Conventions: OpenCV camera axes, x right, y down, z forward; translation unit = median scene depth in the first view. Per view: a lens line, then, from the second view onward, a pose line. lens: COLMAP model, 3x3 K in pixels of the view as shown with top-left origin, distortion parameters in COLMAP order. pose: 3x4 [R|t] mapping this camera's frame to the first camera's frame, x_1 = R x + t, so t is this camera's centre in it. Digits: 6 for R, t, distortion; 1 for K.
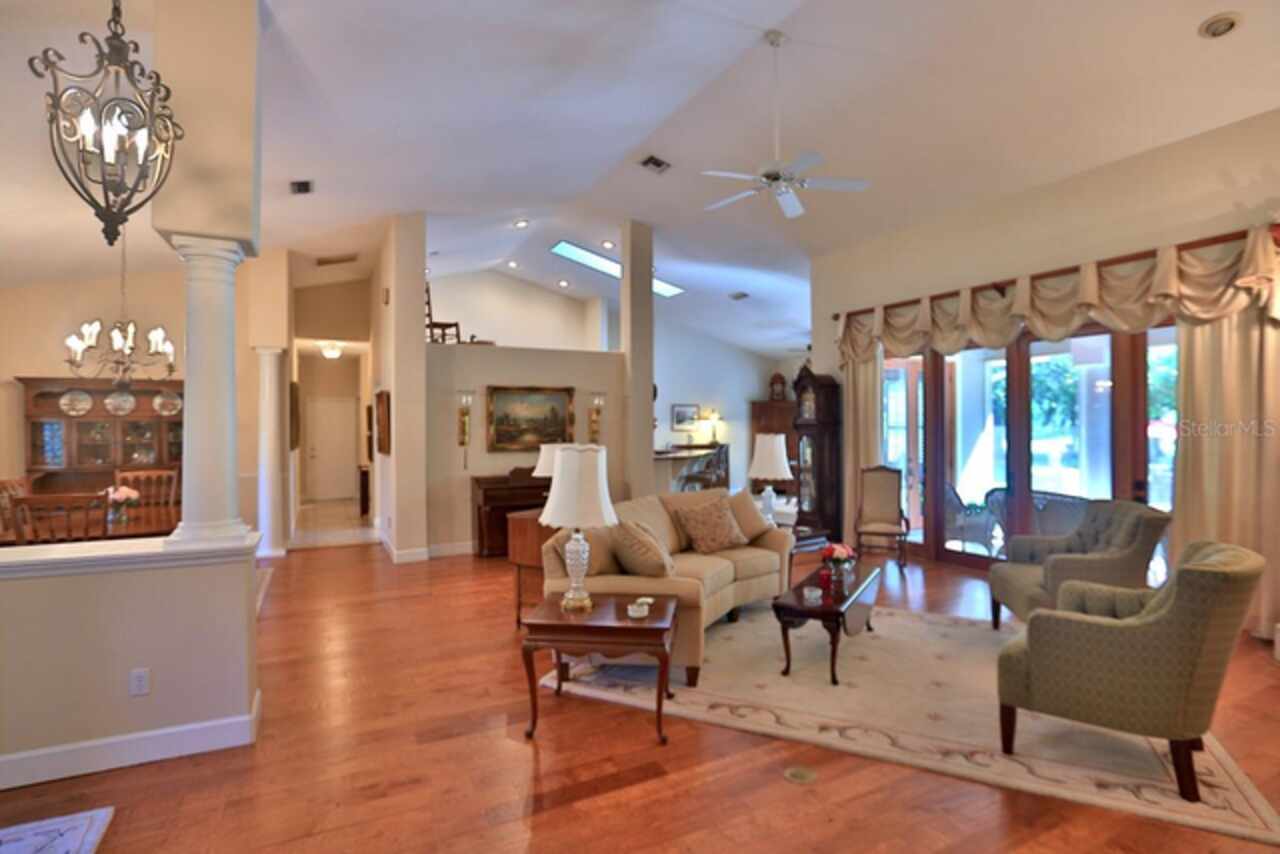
lens RADIAL K [[636.1, 0, 648.5], [0, 636.1, 425.3], [0, 0, 1]] dist [-0.054998, 0.026859]
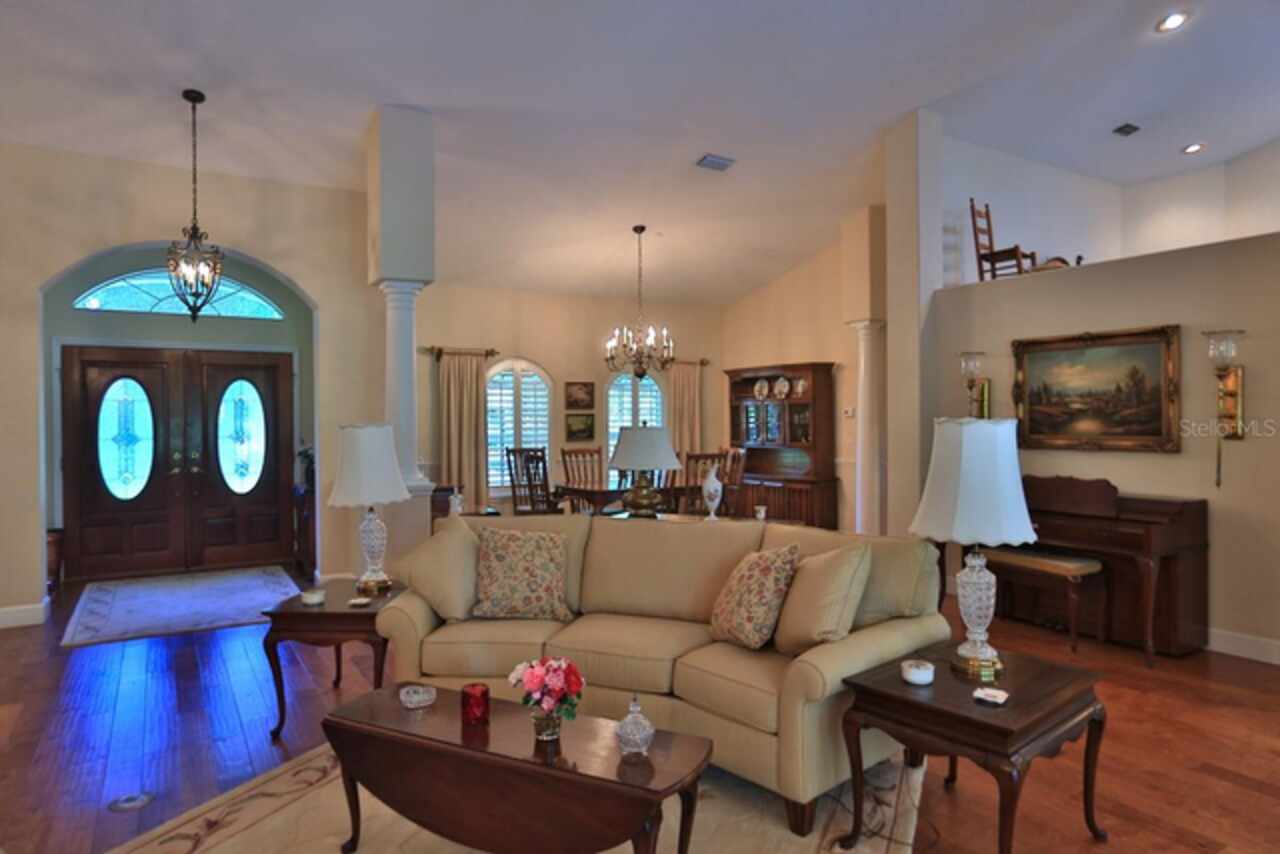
lens RADIAL K [[796.6, 0, 640.0], [0, 796.6, 427.0], [0, 0, 1]] dist [-0.023481, 0.002165]
pose [[0.072462, 0.018003, -0.997209, 0.505413], [0.003135, 0.999828, 0.018278, 0.006793], [0.997366, -0.004451, 0.072393, 0.595926]]
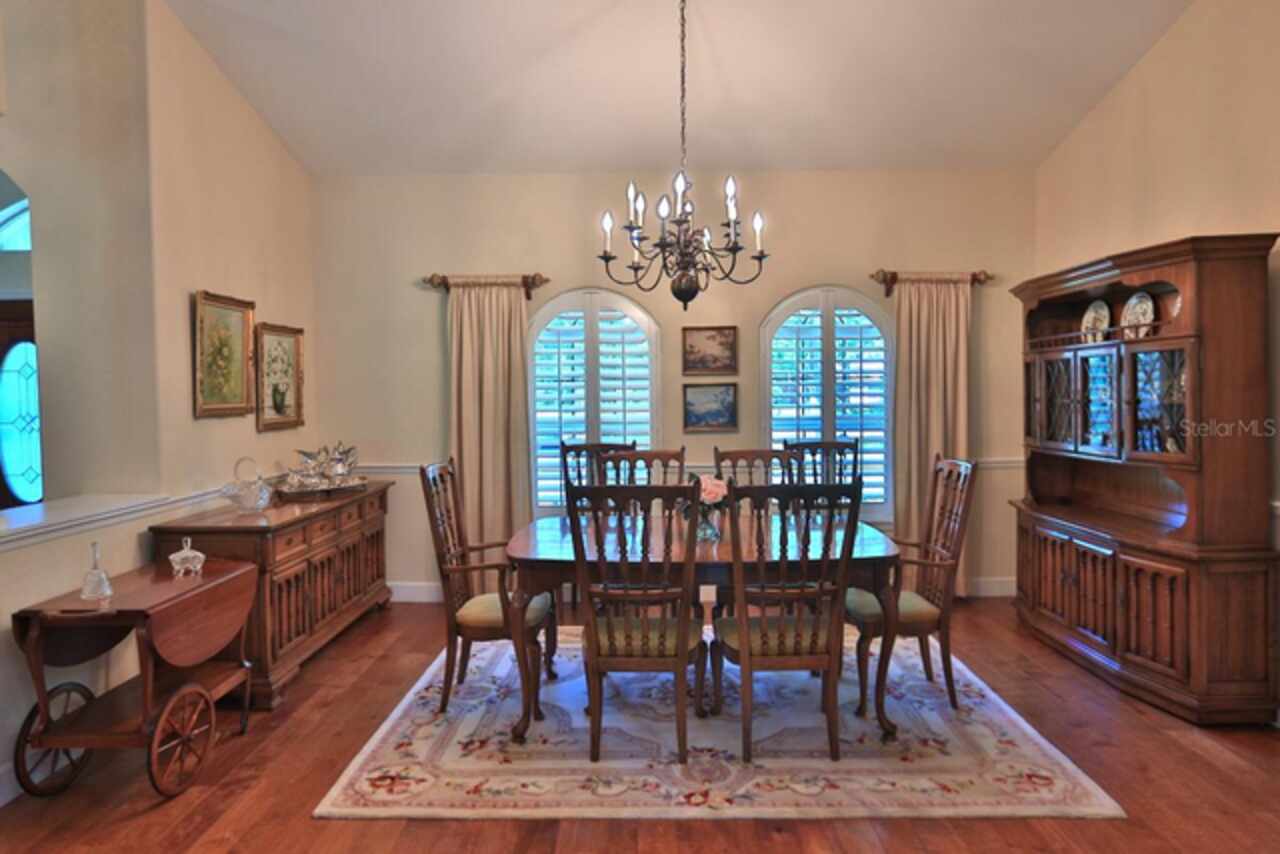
lens RADIAL K [[796.6, 0, 640.0], [0, 796.6, 427.0], [0, 0, 1]] dist [-0.023481, 0.002165]
pose [[-0.481867, 0.048360, -0.874909, -0.137341], [0.012102, 0.998748, 0.048540, 0.012586], [0.876161, 0.012802, -0.481849, 0.883694]]
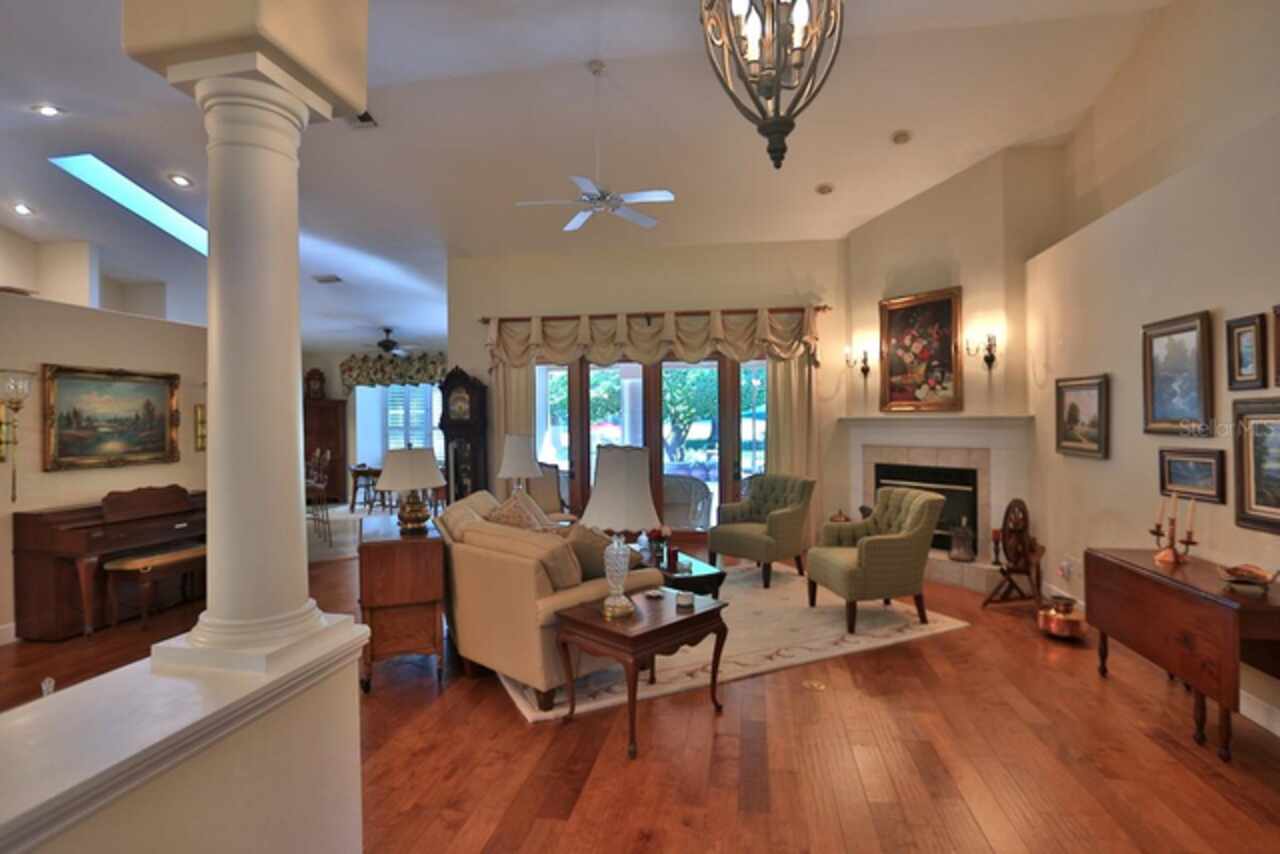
lens RADIAL K [[636.1, 0, 648.5], [0, 636.1, 425.3], [0, 0, 1]] dist [-0.054998, 0.026859]
pose [[0.606520, -0.004895, 0.795053, -0.386280], [0.005500, 0.999983, 0.001960, -0.000967], [-0.795049, 0.003184, 0.606536, 0.171829]]
